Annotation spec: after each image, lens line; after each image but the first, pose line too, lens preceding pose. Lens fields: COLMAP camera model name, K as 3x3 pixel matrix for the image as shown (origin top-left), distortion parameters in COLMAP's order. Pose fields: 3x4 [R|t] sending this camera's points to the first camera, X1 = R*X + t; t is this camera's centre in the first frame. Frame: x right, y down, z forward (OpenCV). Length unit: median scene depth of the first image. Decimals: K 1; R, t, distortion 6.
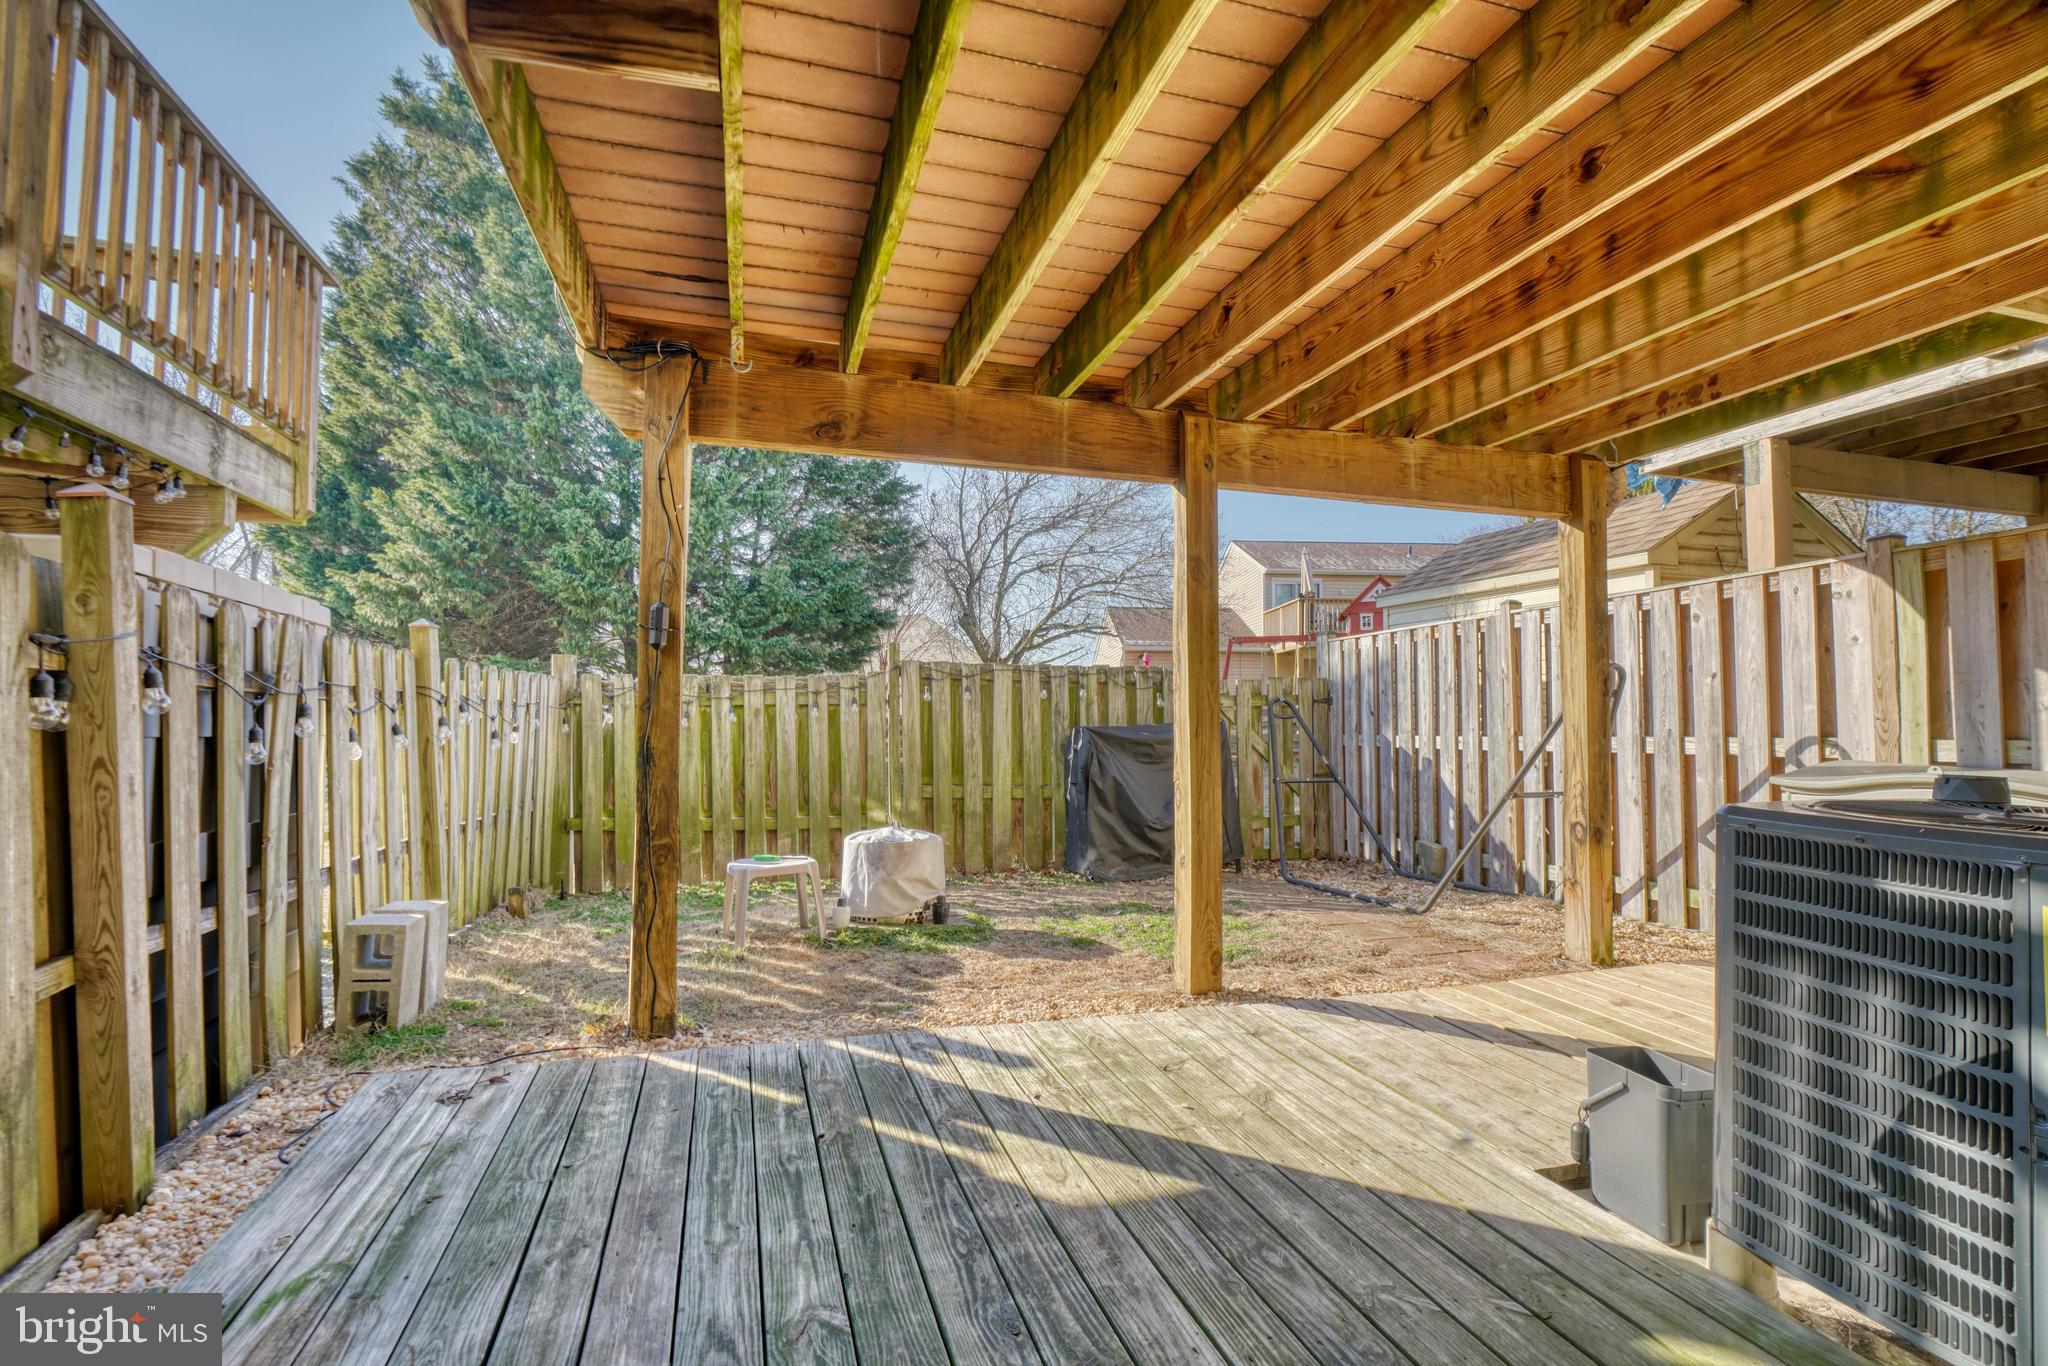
lens RADIAL K [[925.2, 0, 1022.7], [0, 925.2, 687.0], [0, 0, 1]] dist [-0.012721, 0.003913]
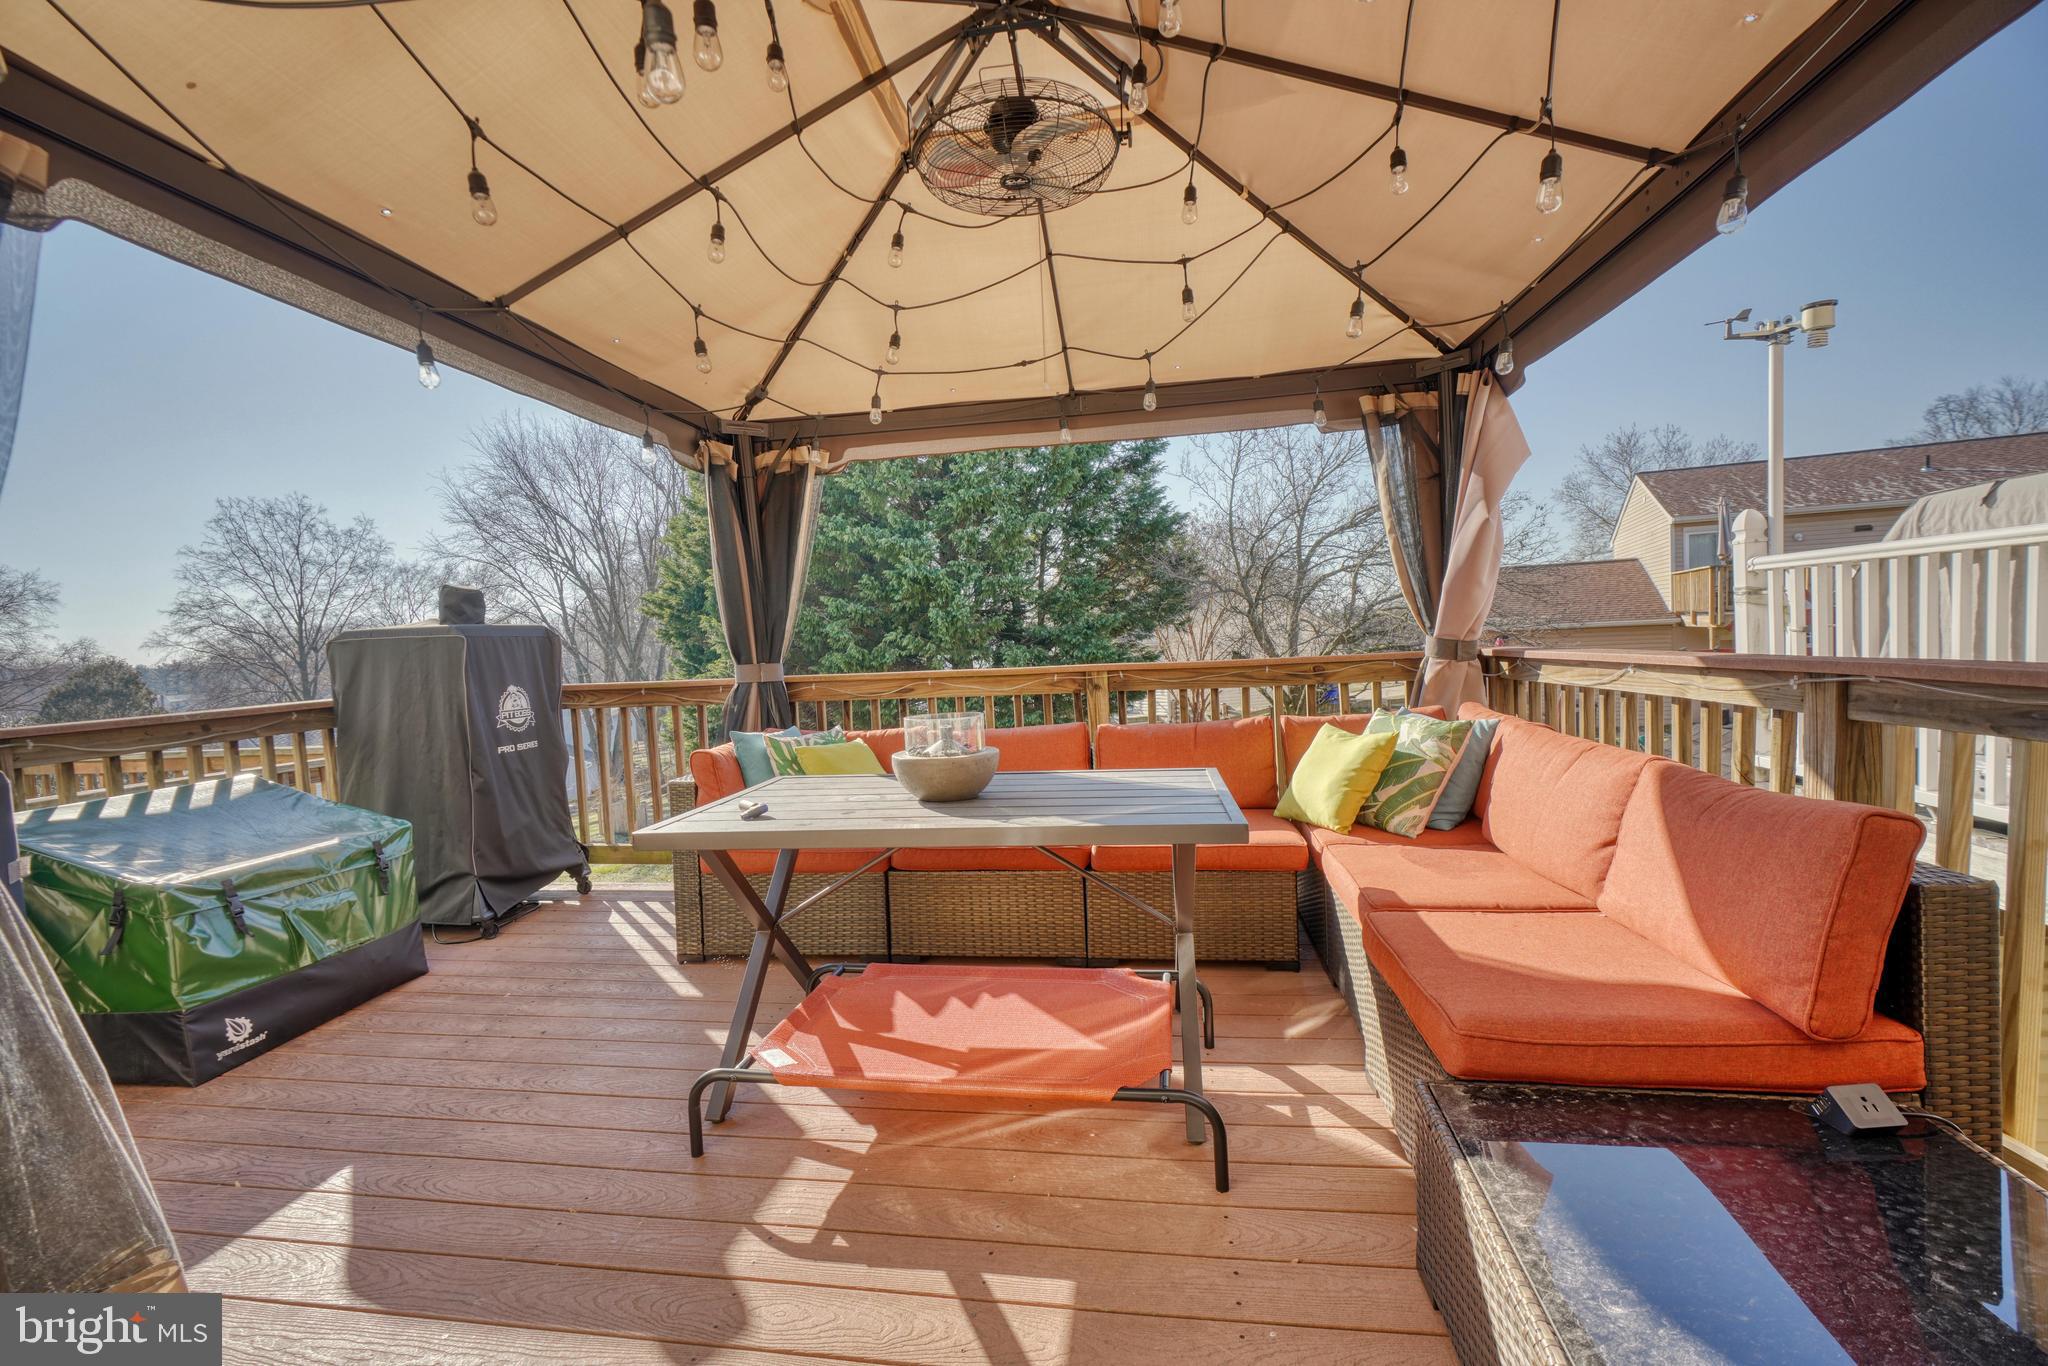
lens RADIAL K [[925.2, 0, 1005.2], [0, 925.2, 697.4], [0, 0, 1]] dist [-0.012721, 0.003913]
pose [[0.897130, -0.021332, -0.441251, 0.376953], [0.069659, 0.993169, 0.093613, -0.360640], [0.436240, -0.114720, 0.892488, 0.107760]]
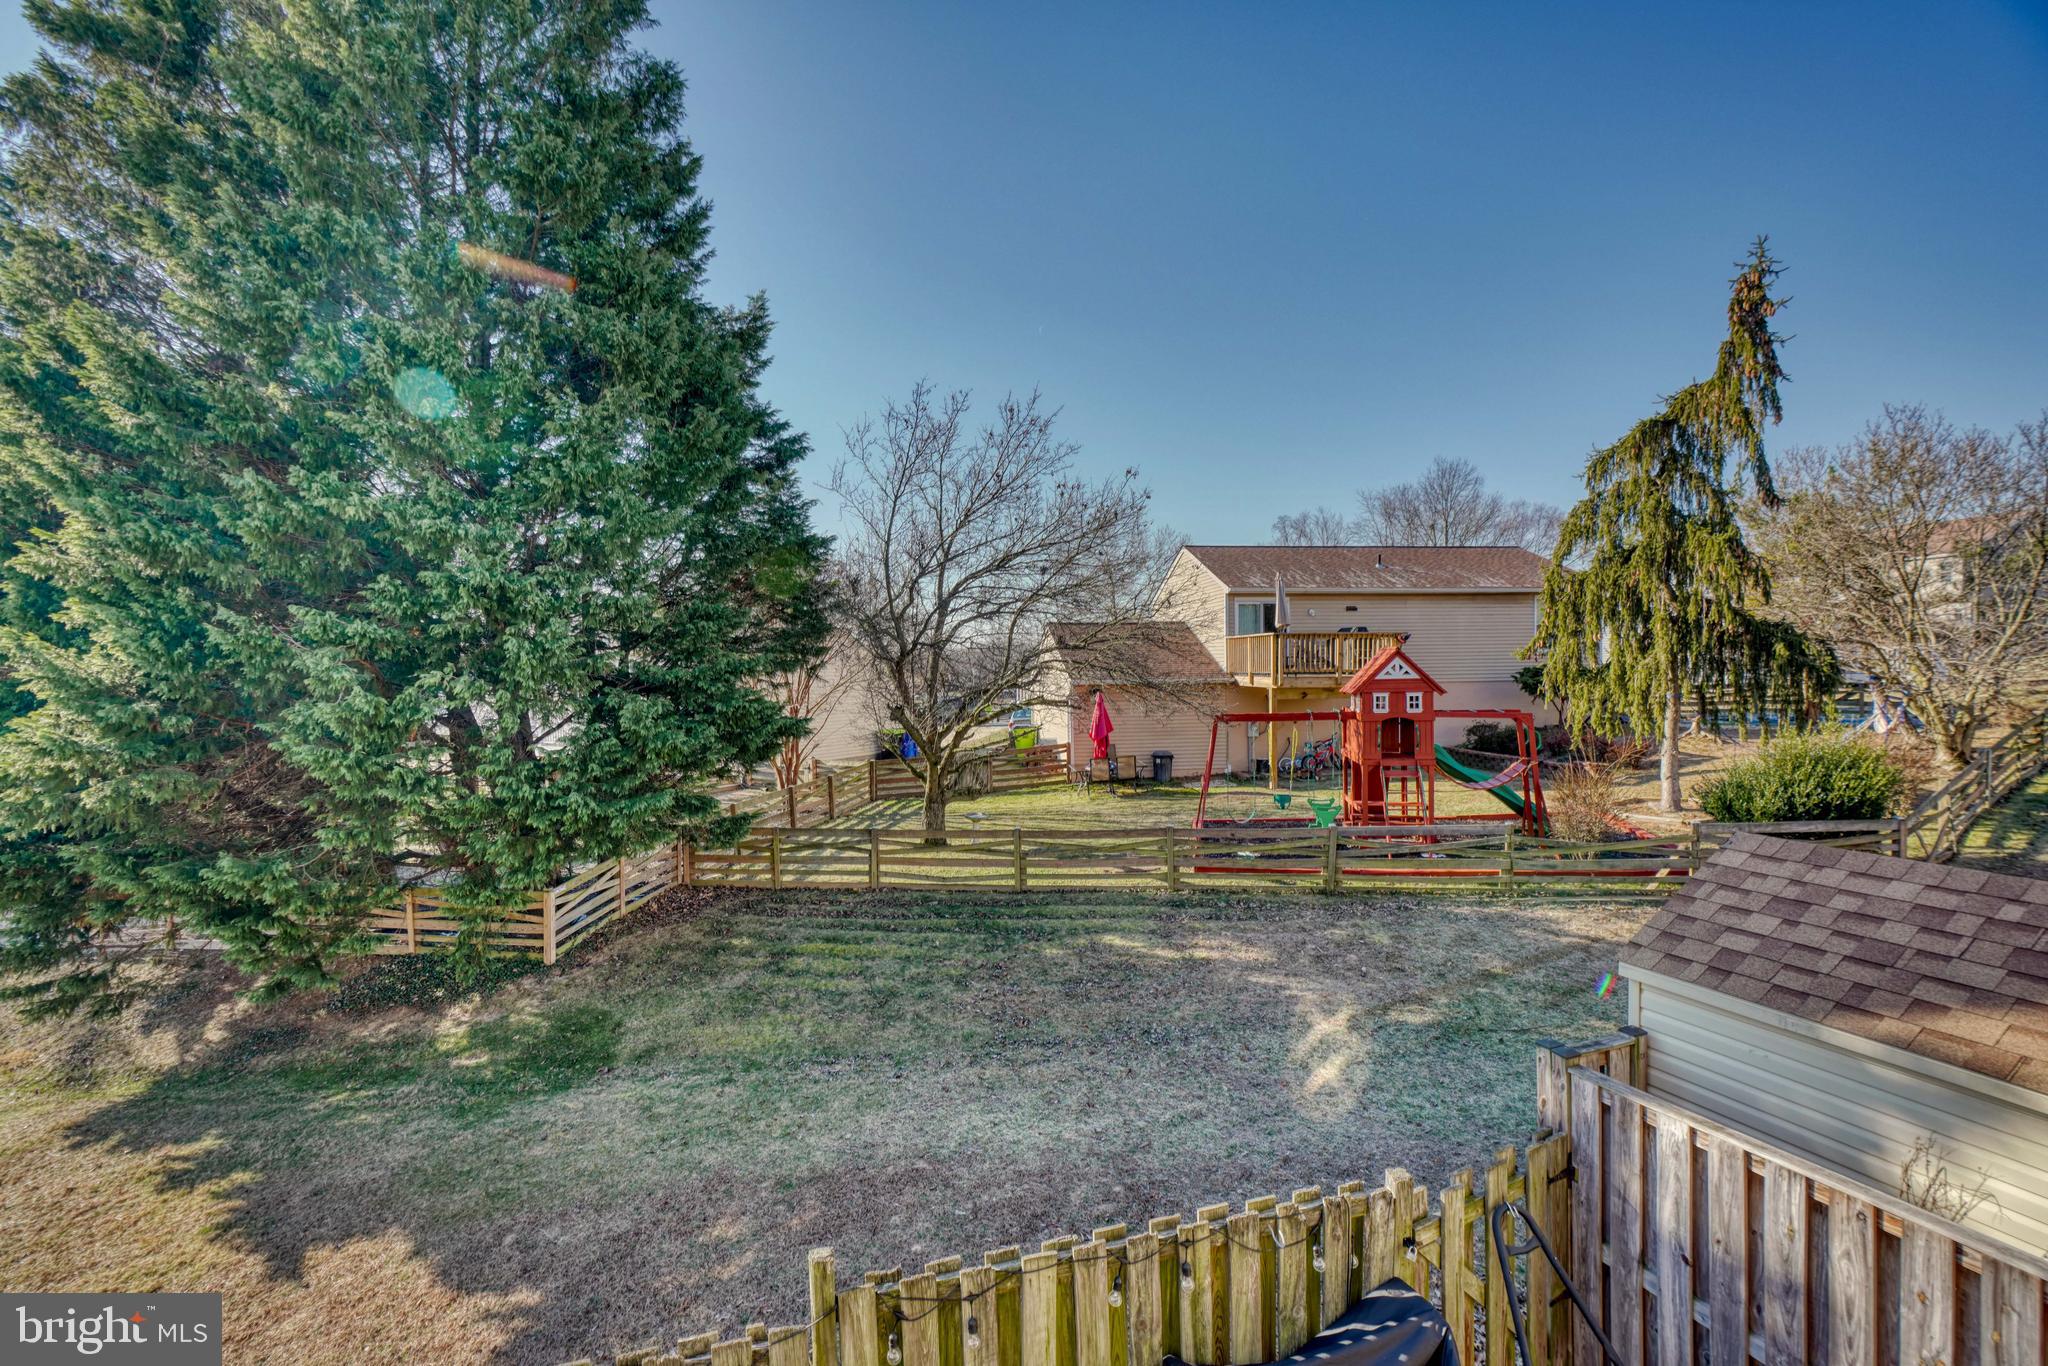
lens RADIAL K [[925.2, 0, 1016.2], [0, 925.2, 686.9], [0, 0, 1]] dist [-0.012721, 0.003913]
pose [[0.996130, -0.018580, 0.085909, -0.073332], [0.013014, 0.997807, 0.064898, -0.380600], [-0.086926, -0.063529, 0.994187, 0.527540]]
